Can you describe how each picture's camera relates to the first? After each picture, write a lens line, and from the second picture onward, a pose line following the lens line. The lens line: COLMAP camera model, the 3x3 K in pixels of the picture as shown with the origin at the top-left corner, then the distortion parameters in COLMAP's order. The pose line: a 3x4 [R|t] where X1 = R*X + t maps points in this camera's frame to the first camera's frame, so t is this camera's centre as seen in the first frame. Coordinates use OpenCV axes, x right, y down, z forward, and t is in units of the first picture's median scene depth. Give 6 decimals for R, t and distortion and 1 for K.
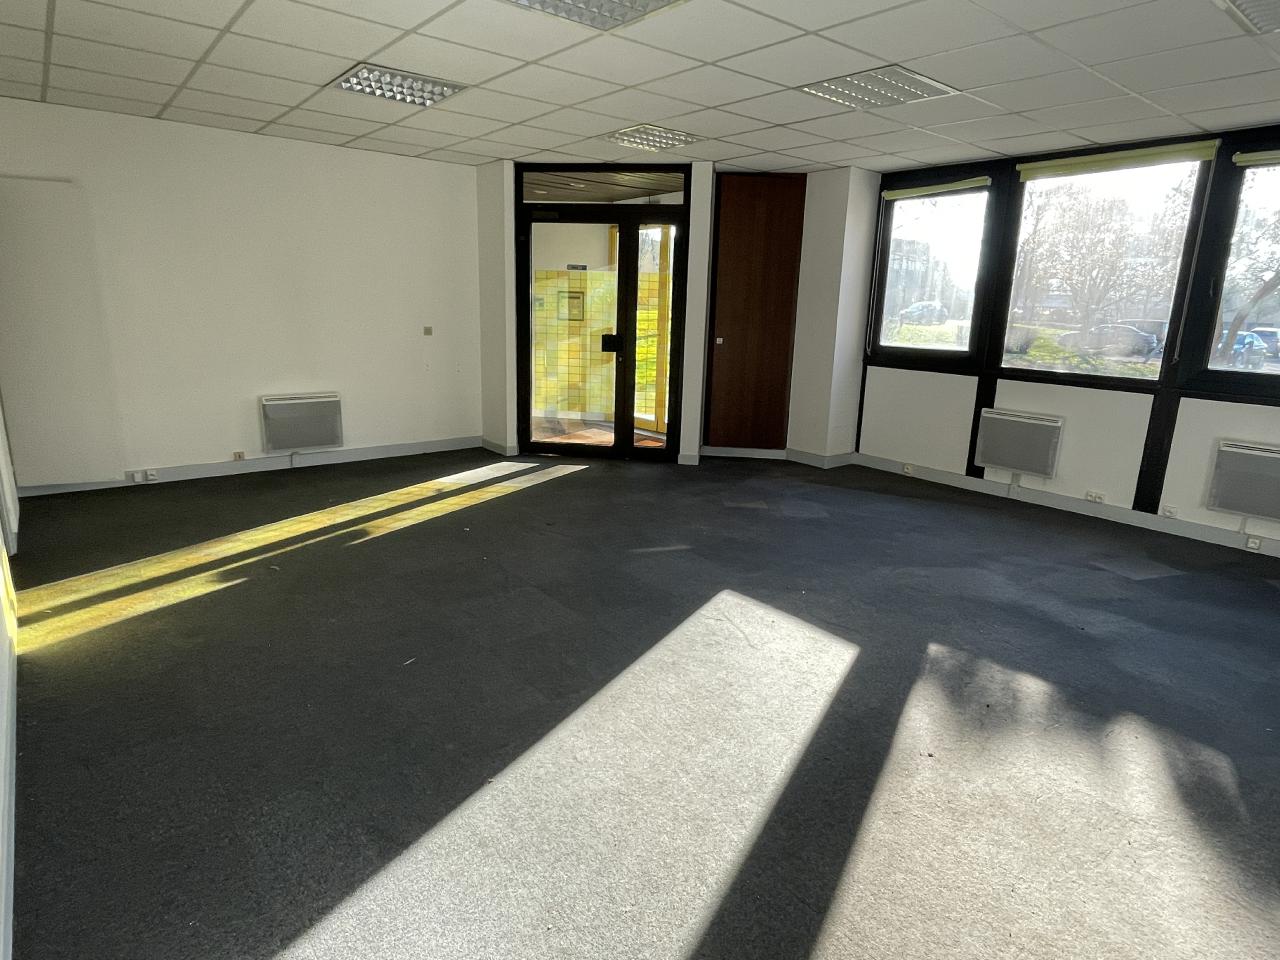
lens RADIAL K [[731.9, 0, 640.0], [0, 731.9, 480.0], [0, 0, 1]] dist [-0.000238, 0.000395]
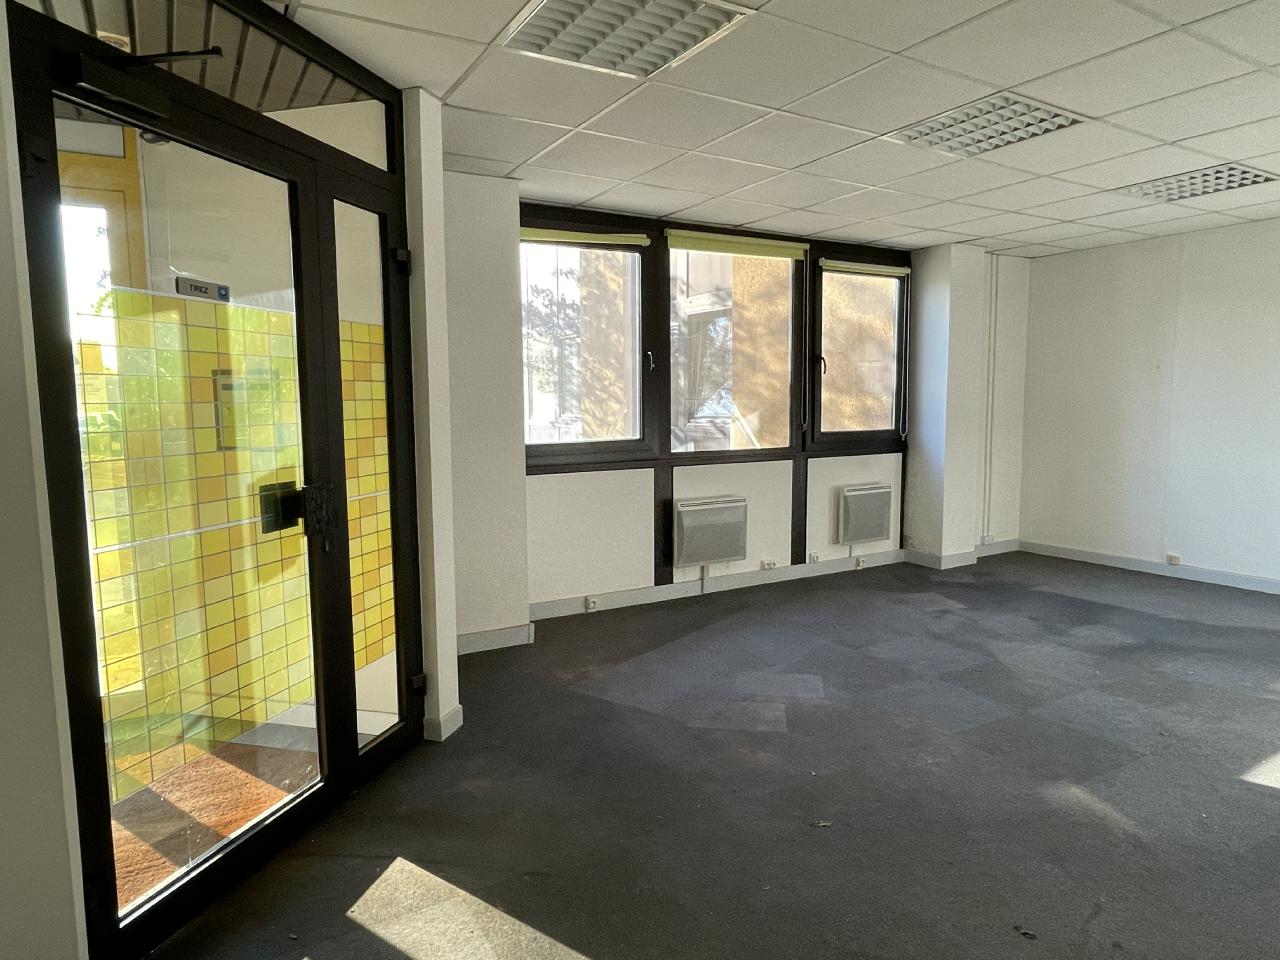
lens RADIAL K [[799.8, 0, 640.0], [0, 799.8, 480.0], [0, 0, 1]] dist [0.002628, 0.001242]
pose [[0.139790, -0.133961, 0.981078, -0.501994], [0.248169, 0.963923, 0.096258, -0.250310], [-0.958578, 0.230017, 0.167992, 0.983014]]
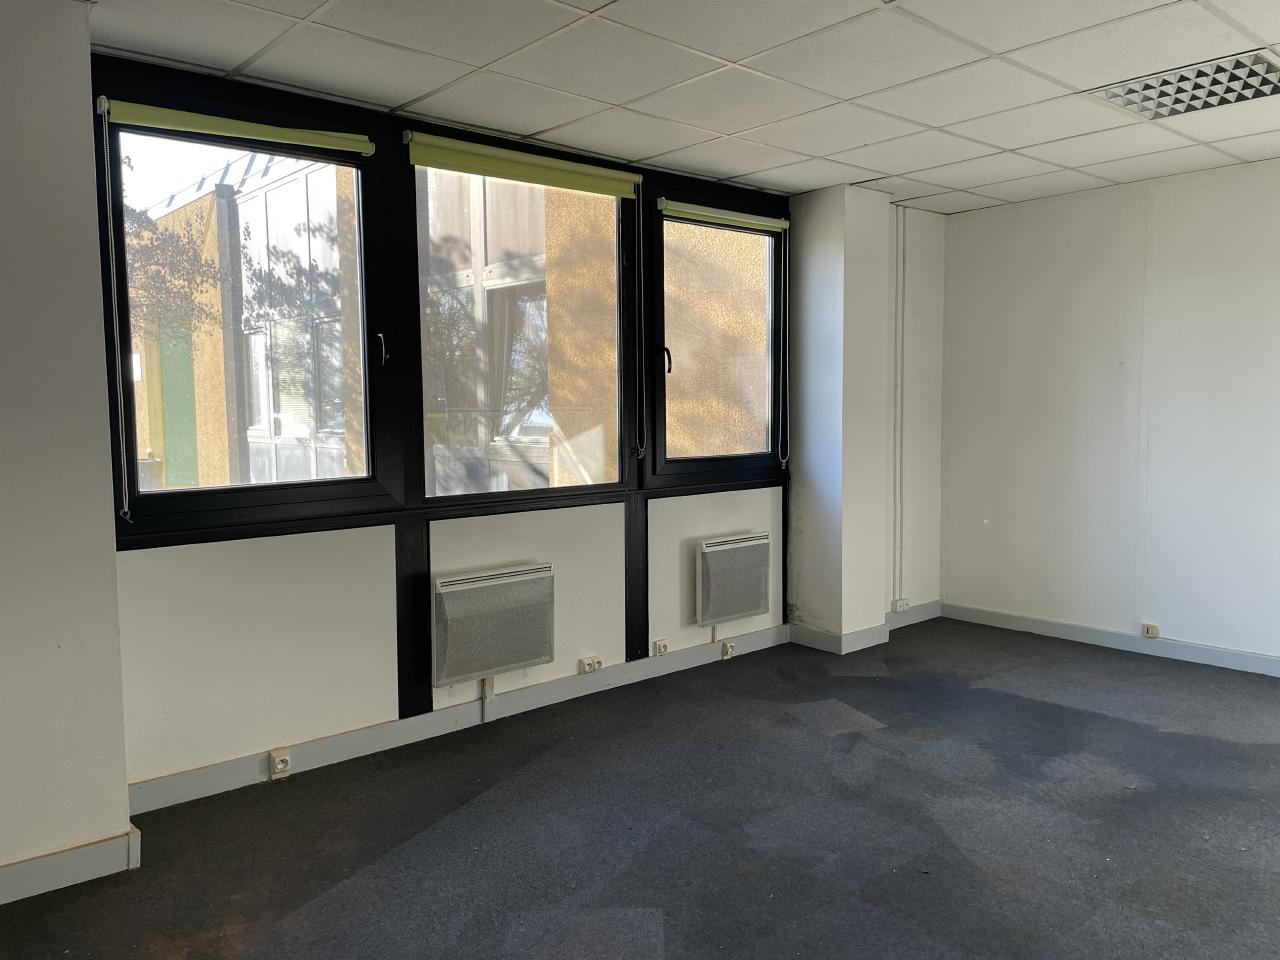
lens RADIAL K [[961.6, 0, 640.0], [0, 961.6, 480.0], [0, 0, 1]] dist [0.063946, -0.067353]
pose [[-0.037200, -0.111491, 0.993069, -0.237258], [0.247059, 0.961881, 0.117245, -0.236021], [-0.968286, 0.249708, -0.008237, 0.946519]]
